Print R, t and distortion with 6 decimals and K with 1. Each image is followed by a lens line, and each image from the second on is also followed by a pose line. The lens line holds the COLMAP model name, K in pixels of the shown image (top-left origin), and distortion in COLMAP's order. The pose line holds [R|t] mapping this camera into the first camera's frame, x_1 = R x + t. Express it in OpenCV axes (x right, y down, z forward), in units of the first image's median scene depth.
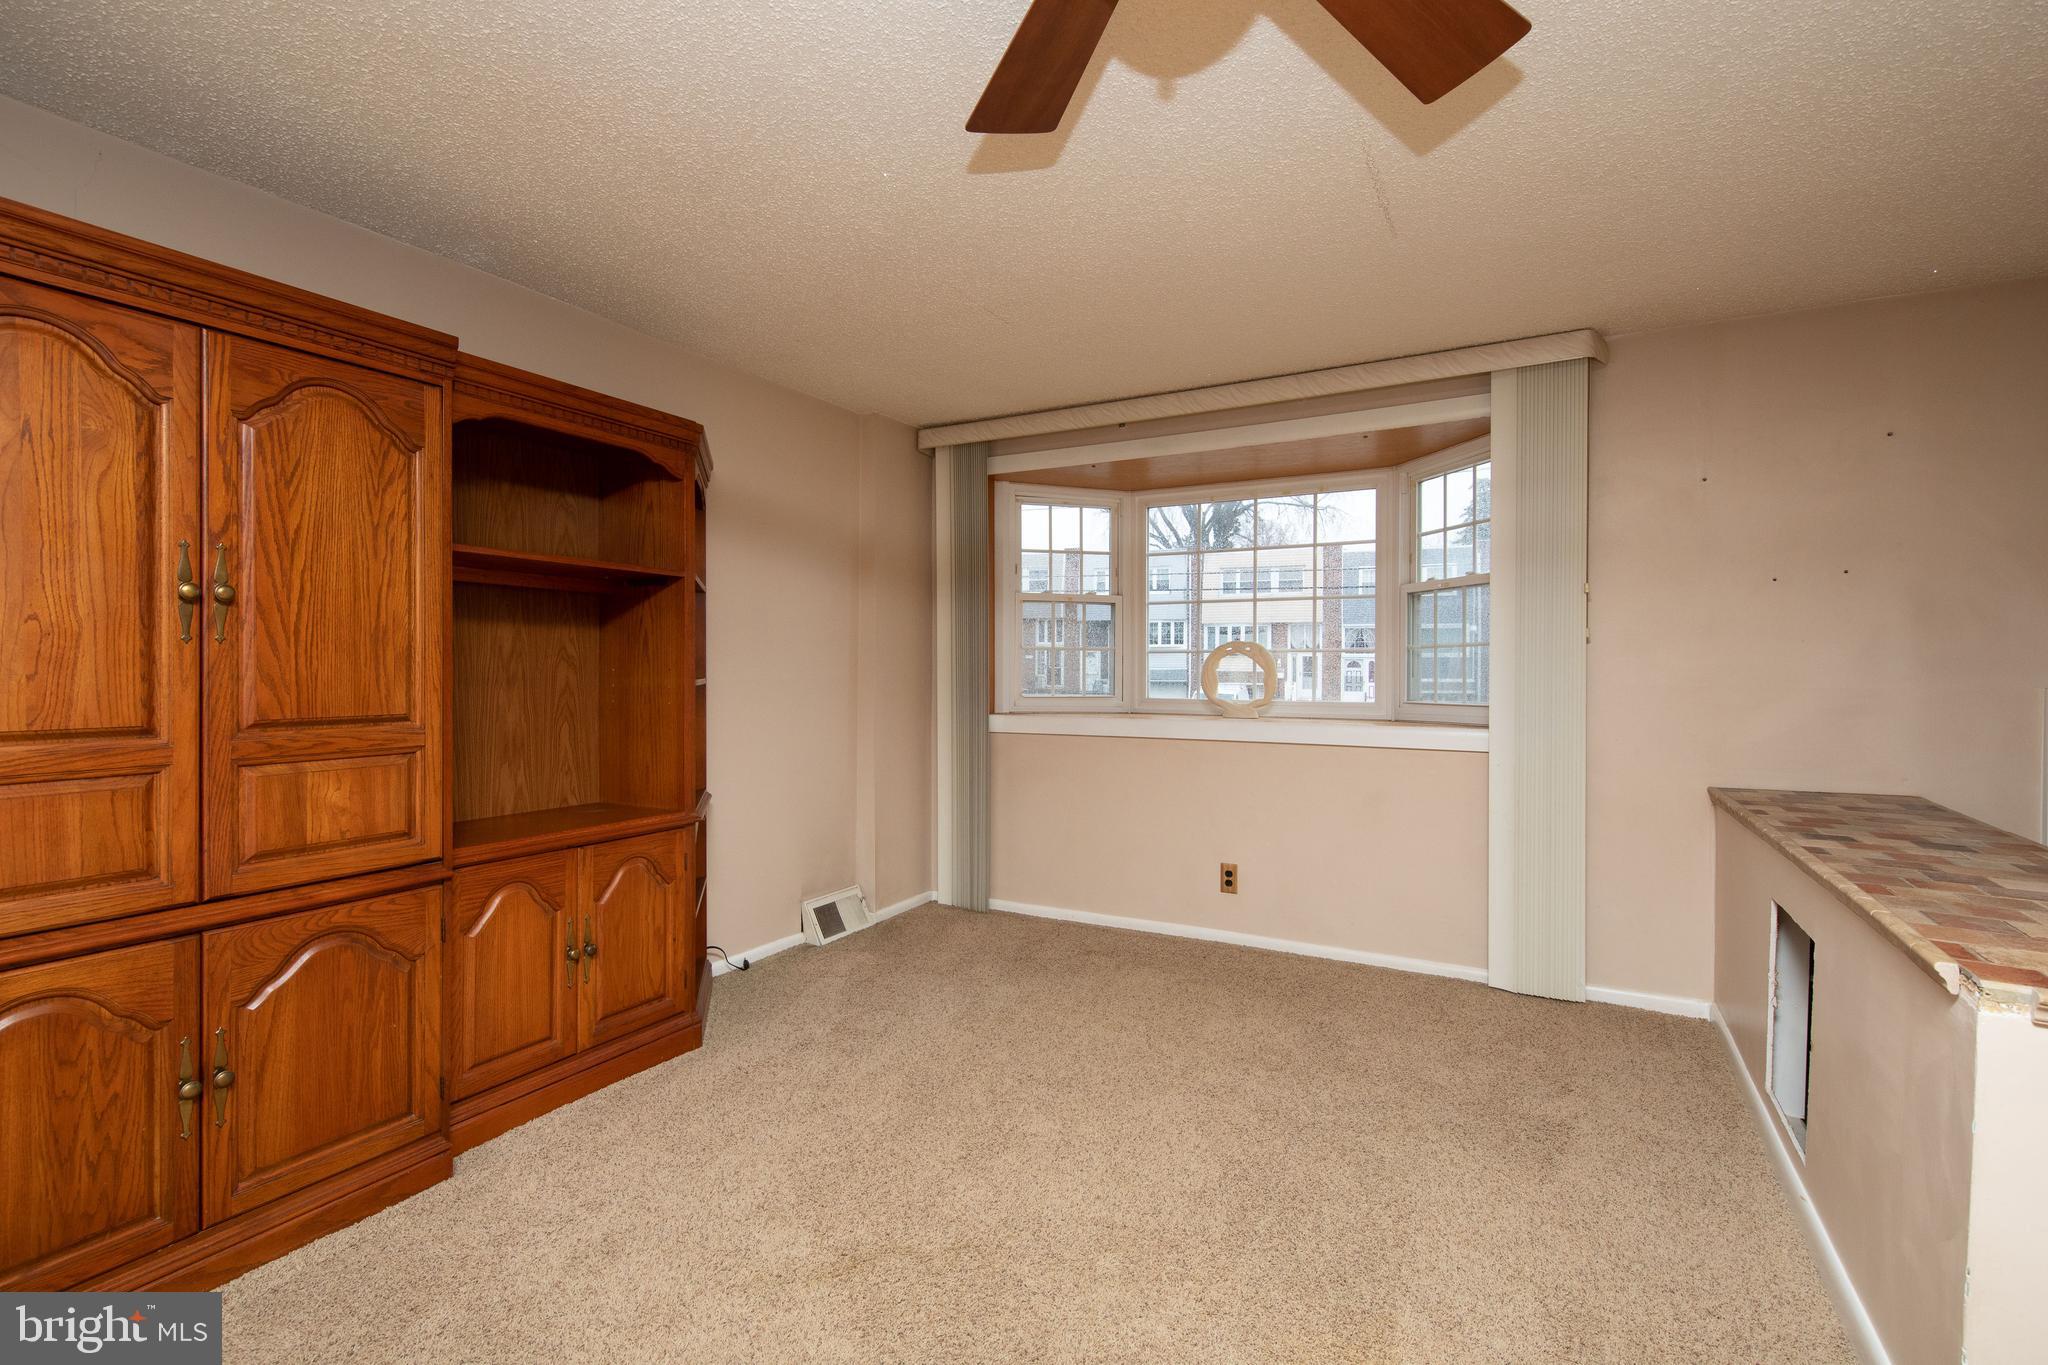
lens RADIAL K [[922.8, 0, 1024.0], [0, 922.8, 682.5], [0, 0, 1]] dist [0.000167, -0.000021]
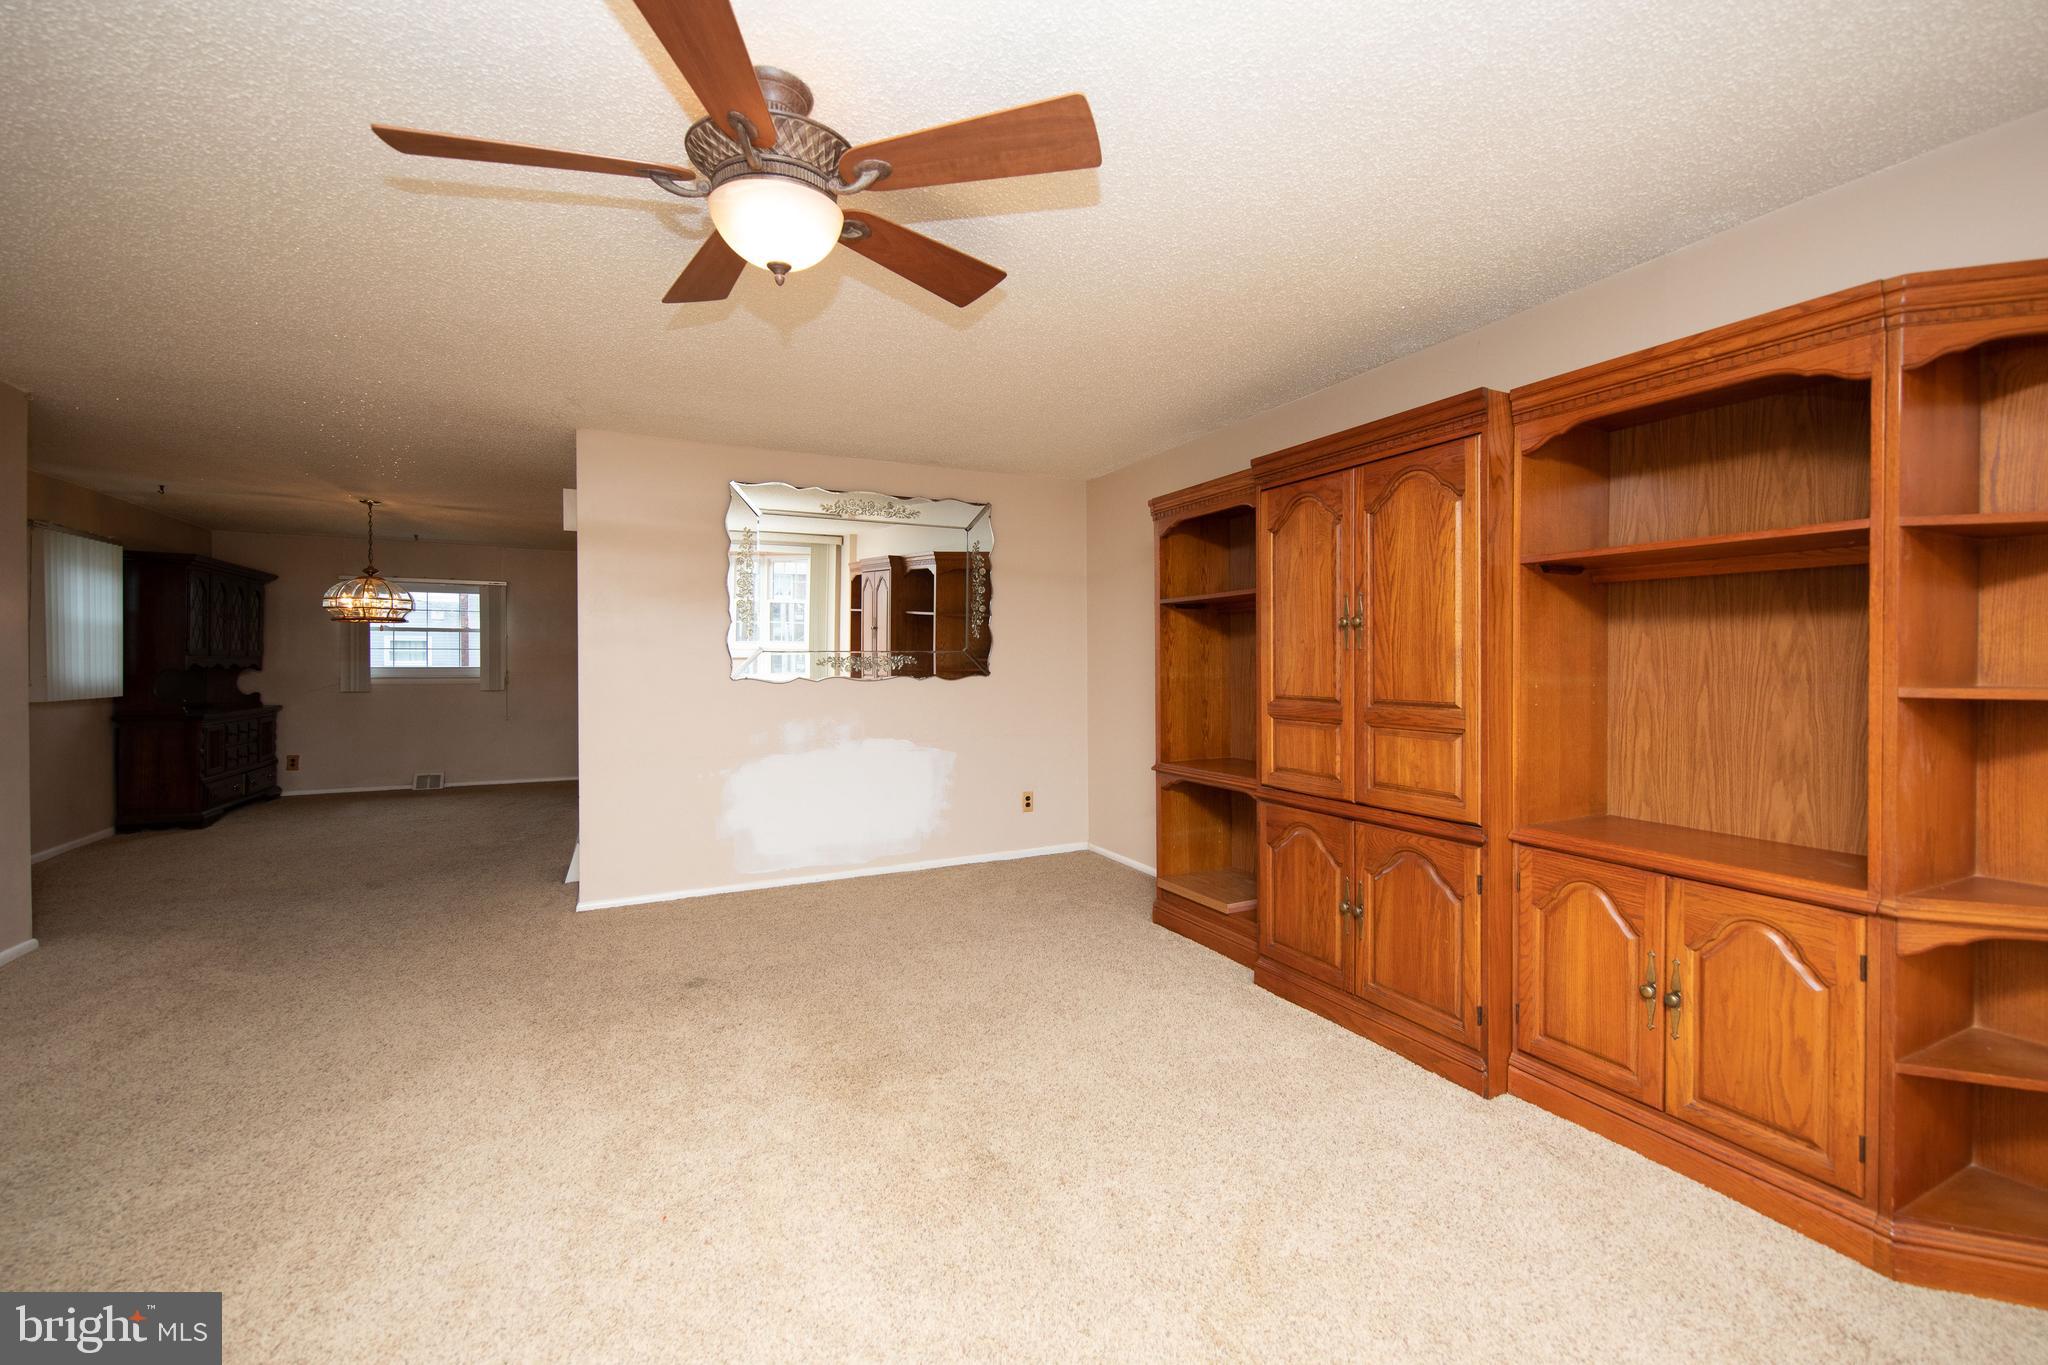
lens RADIAL K [[876.4, 0, 1027.3], [0, 876.4, 667.8], [0, 0, 1]] dist [0.000660, 0.000172]
pose [[-0.583024, 0.003961, -0.812446, 0.680666], [-0.014800, 0.999770, 0.015495, -0.024670], [0.812320, 0.021058, -0.582831, 1.263188]]
